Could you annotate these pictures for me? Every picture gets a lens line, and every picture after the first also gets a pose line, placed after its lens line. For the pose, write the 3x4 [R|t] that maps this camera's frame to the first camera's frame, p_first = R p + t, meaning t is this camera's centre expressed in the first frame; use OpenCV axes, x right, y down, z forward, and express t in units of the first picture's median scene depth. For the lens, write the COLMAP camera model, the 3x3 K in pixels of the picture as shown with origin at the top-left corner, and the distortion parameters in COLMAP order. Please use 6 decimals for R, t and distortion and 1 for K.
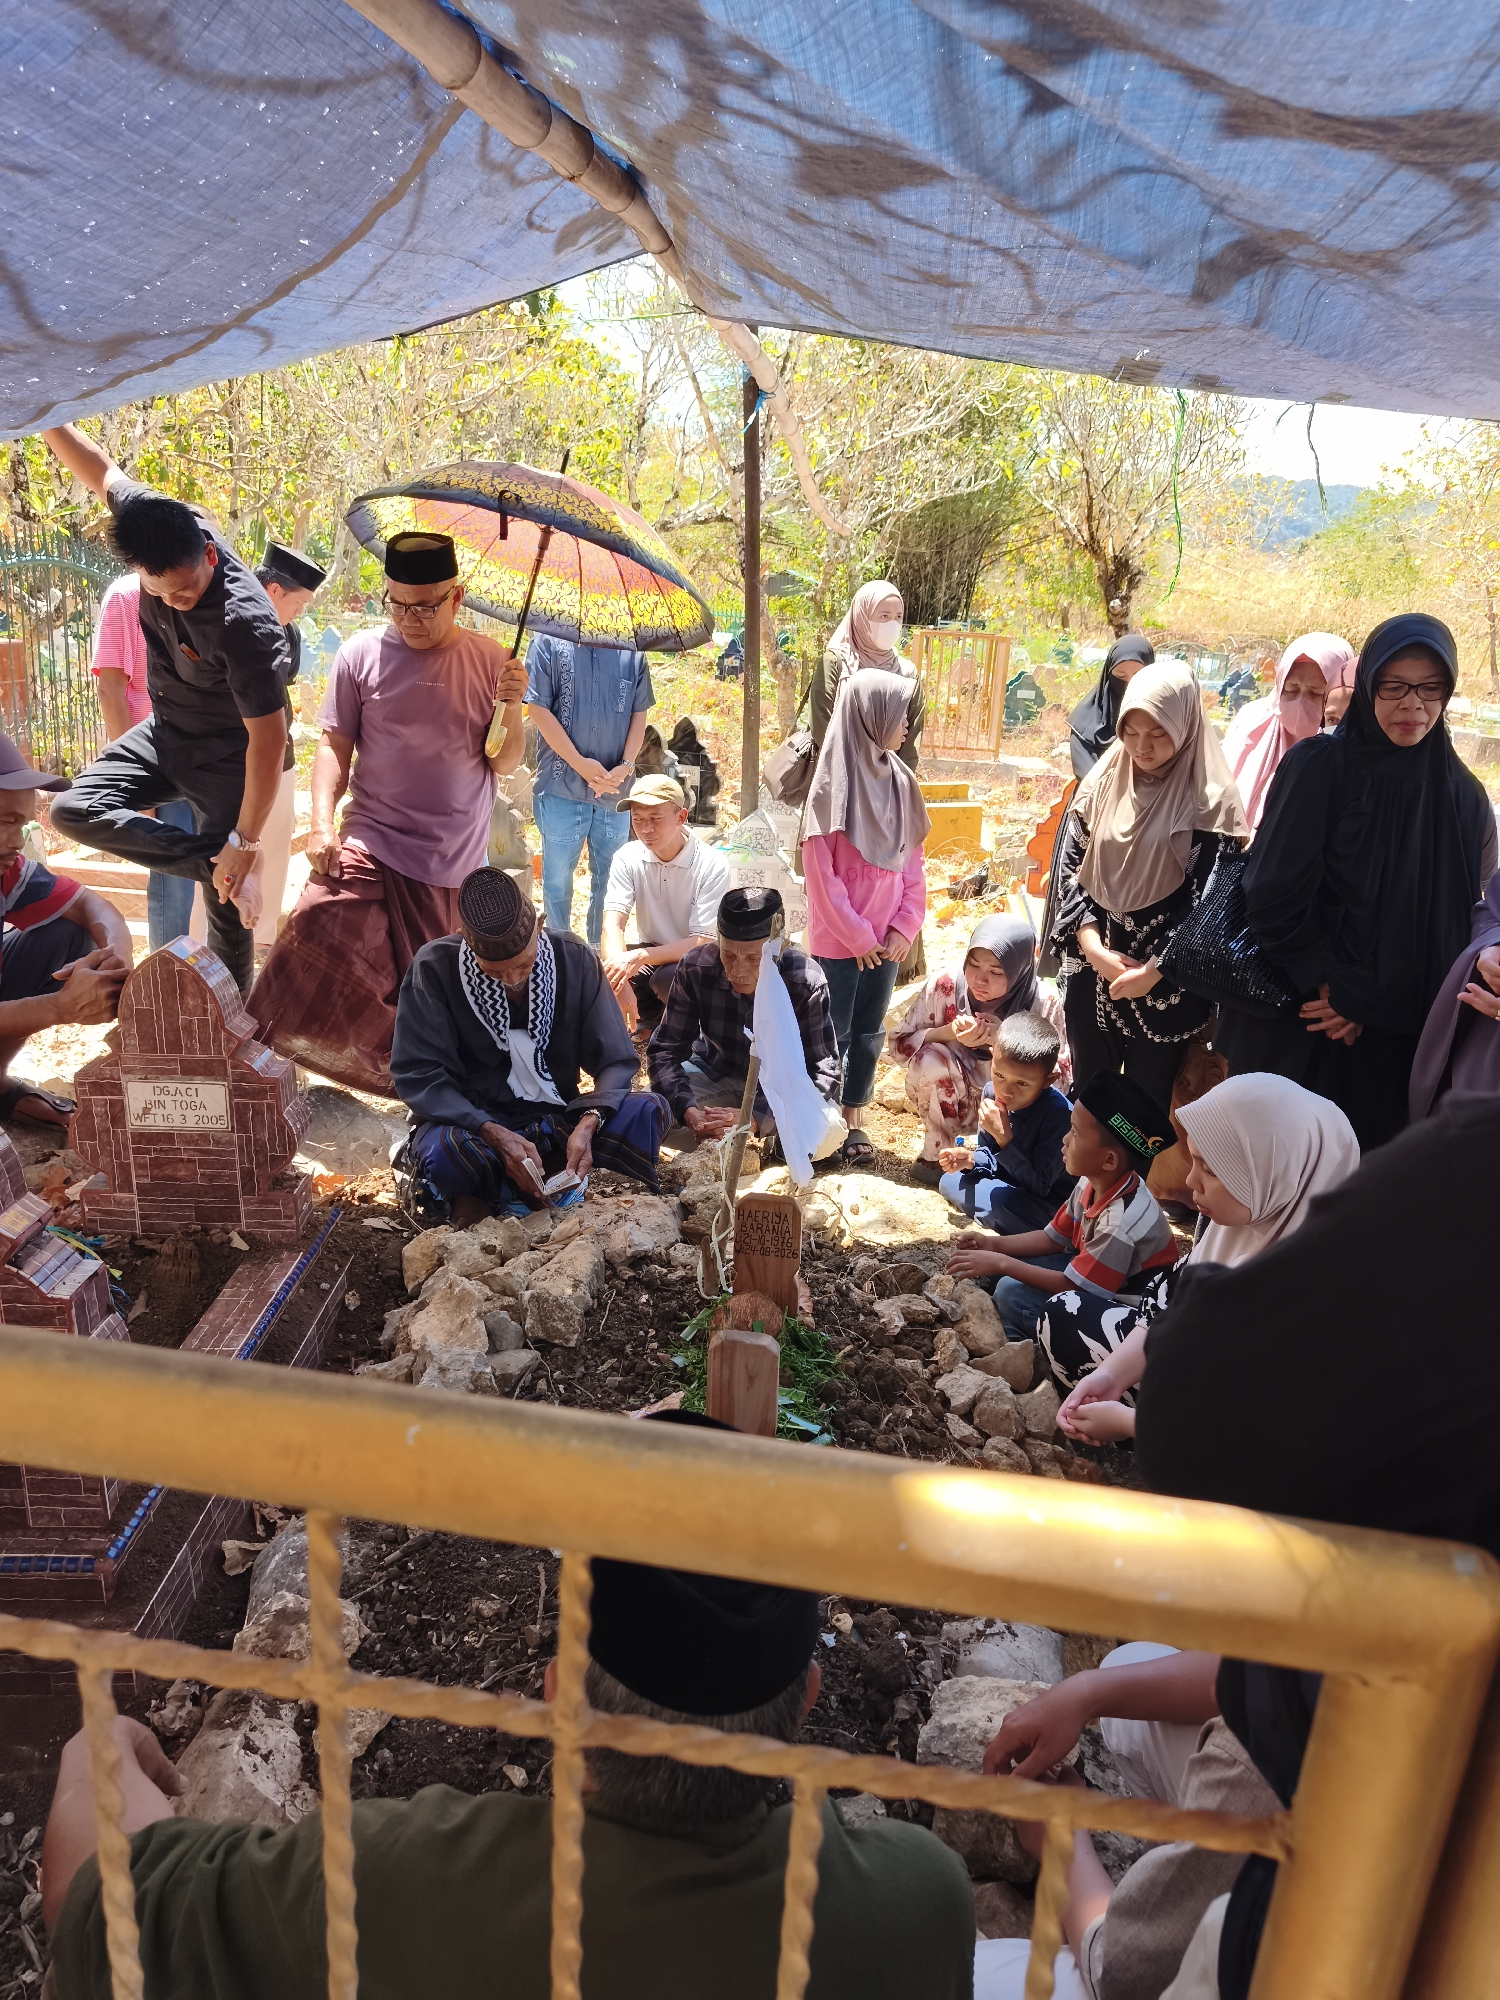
lens RADIAL K [[1369.8, 0, 758.0], [0, 1369.8, 1007.9], [0, 0, 1]] dist [0.012641, -0.018471]
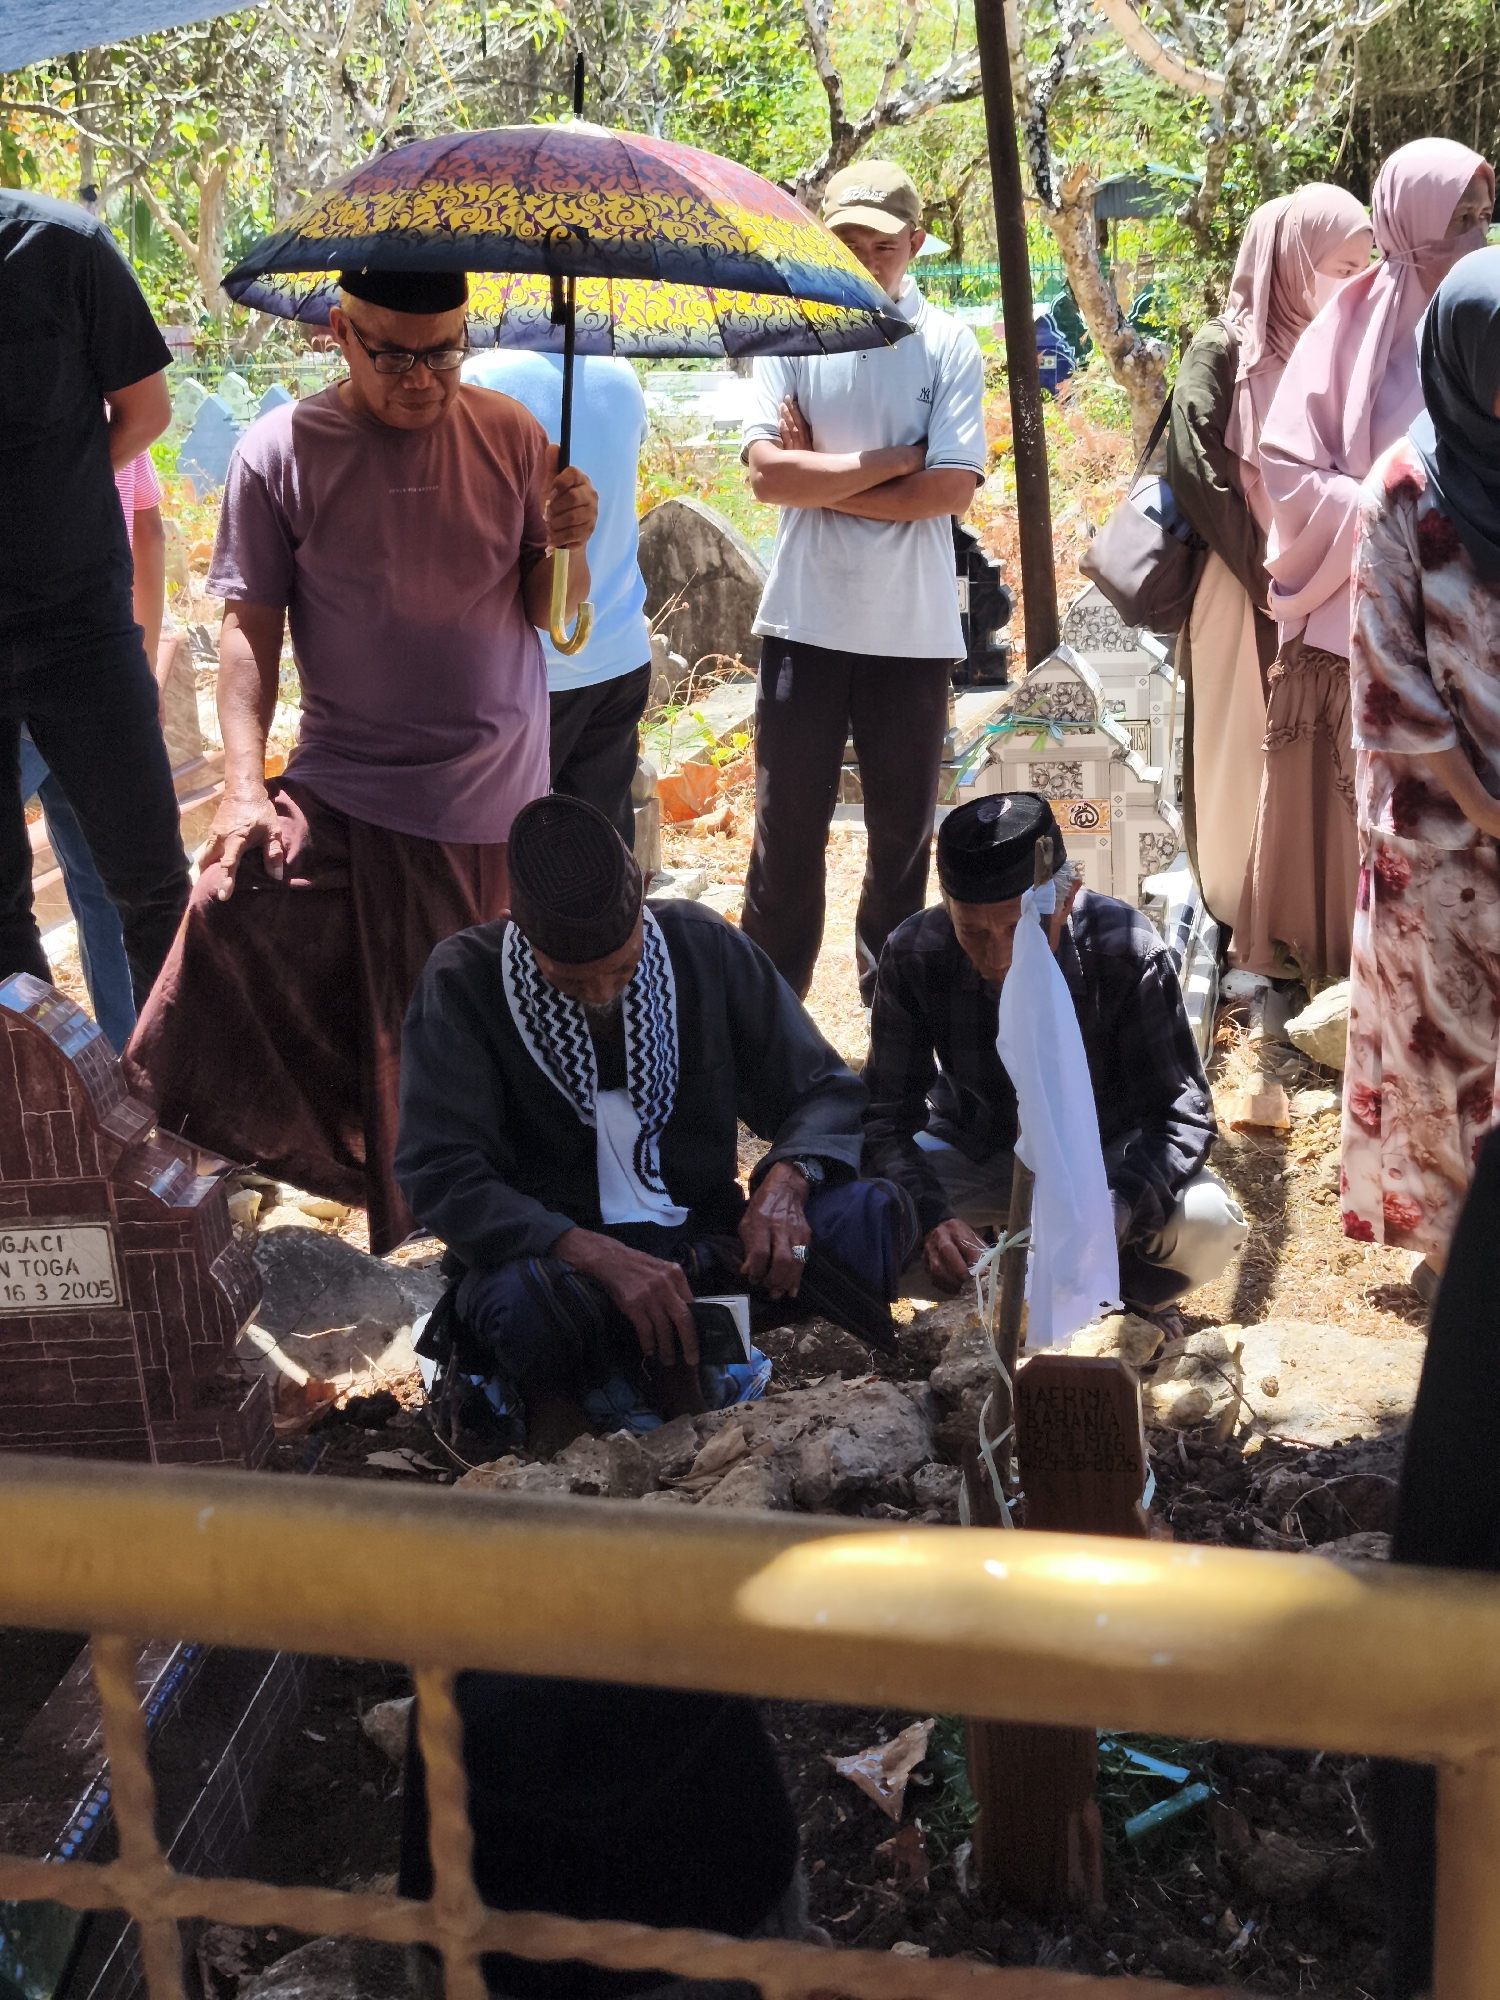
lens RADIAL K [[2731.7, 0, 779.6], [0, 2731.7, 979.2], [0, 0, 1]] dist [0.043189, 0.000000]
pose [[0.986422, -0.085231, -0.140382, 0.054577], [0.081237, 0.996116, -0.033949, 0.014432], [0.142731, 0.022084, 0.989515, -0.086993]]
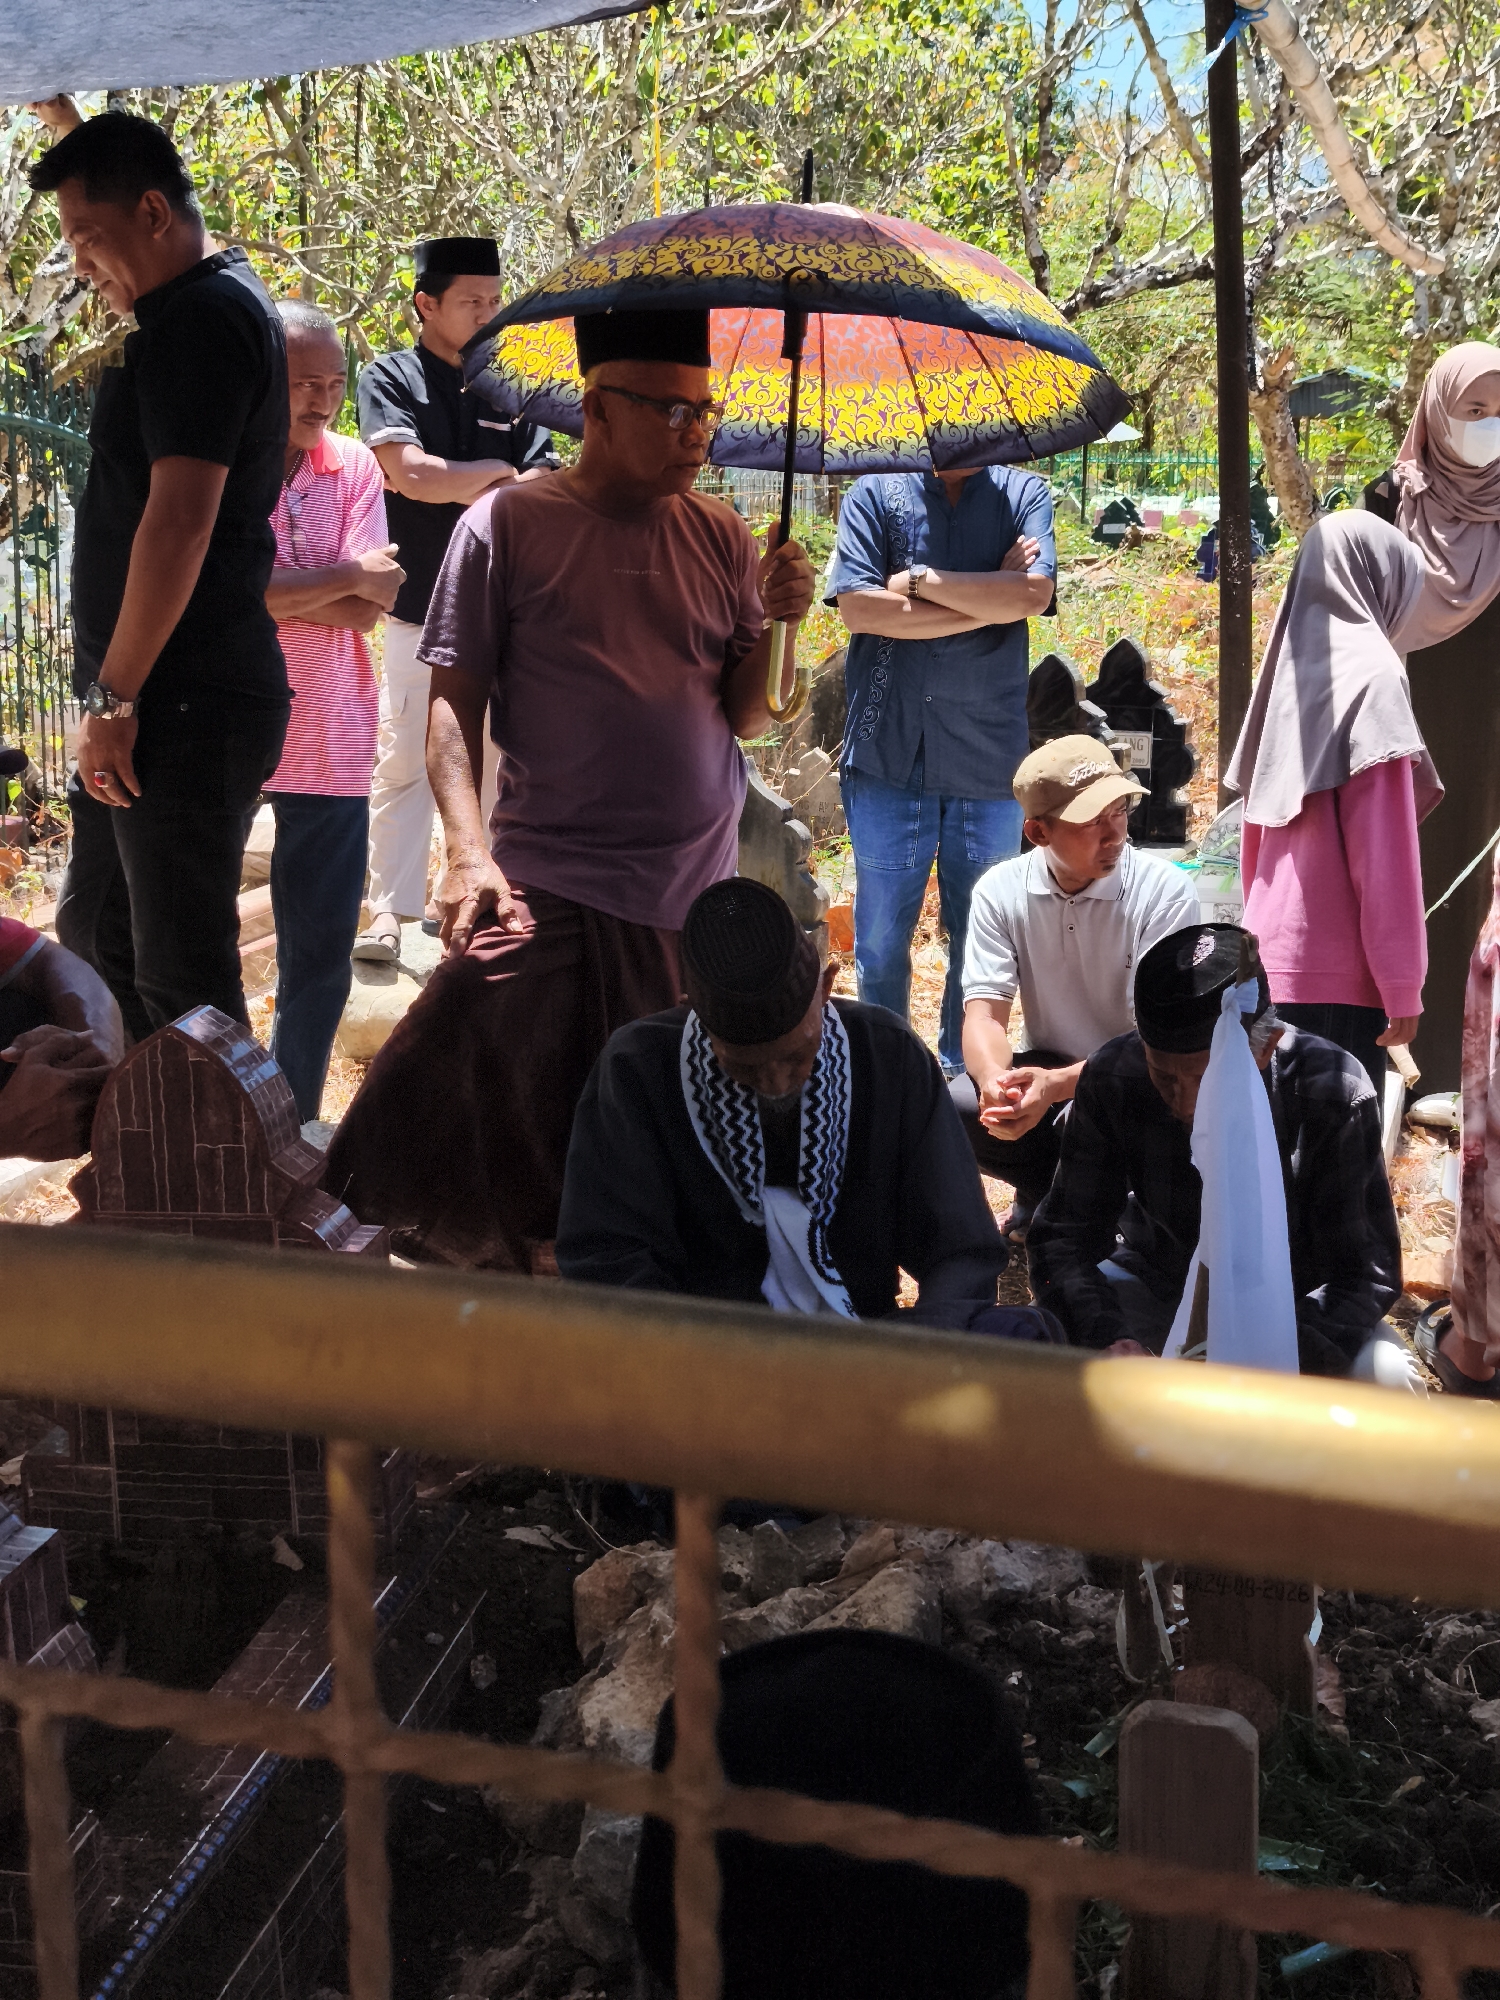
lens RADIAL K [[2731.7, 0, 775.3], [0, 2731.7, 979.5], [0, 0, 1]] dist [0.043189, 0.000000]
pose [[0.981461, -0.023660, -0.190199, 0.032007], [0.004905, 0.995127, -0.098478, 0.048199], [0.191602, 0.095720, 0.976794, -0.067359]]
